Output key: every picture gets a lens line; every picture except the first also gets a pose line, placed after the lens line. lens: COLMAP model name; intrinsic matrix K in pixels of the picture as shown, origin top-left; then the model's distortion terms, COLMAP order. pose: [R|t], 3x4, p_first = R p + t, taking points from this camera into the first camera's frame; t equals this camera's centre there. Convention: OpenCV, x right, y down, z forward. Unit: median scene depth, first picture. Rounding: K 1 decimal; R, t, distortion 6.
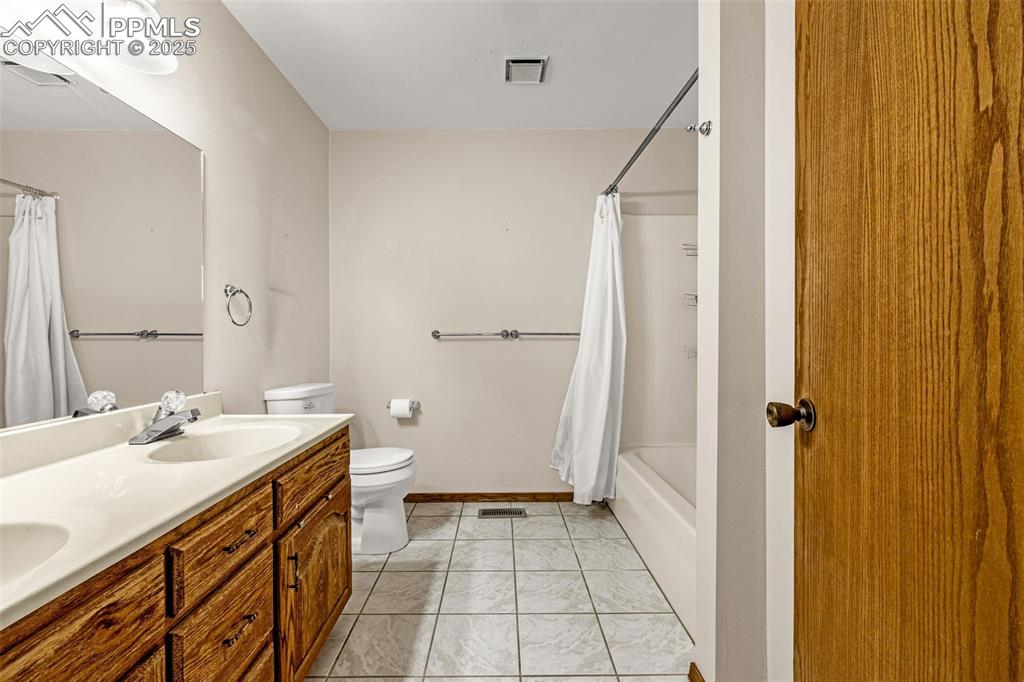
lens RADIAL K [[424.1, 0, 512.0], [0, 424.1, 341.0], [0, 0, 1]] dist [-0.000661, 0.000352]
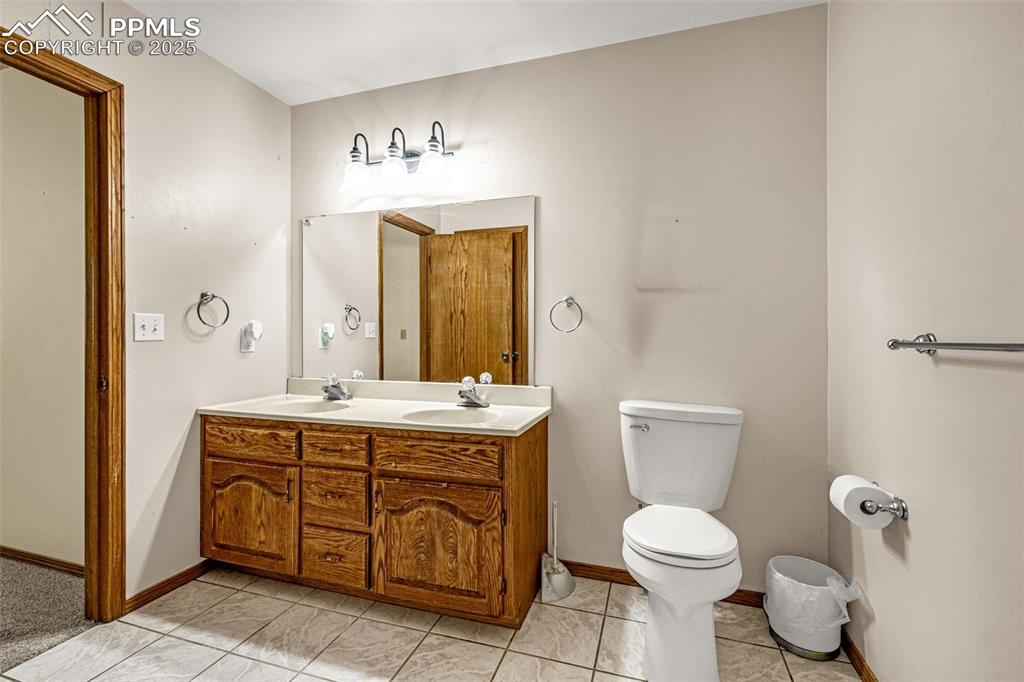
lens RADIAL K [[424.1, 0, 512.0], [0, 424.1, 341.0], [0, 0, 1]] dist [-0.000661, 0.000352]
pose [[-0.312198, 0.014075, -0.949913, 1.001835], [-0.012640, 0.999740, 0.018967, -0.068368], [0.949933, 0.017929, -0.311939, 2.625741]]
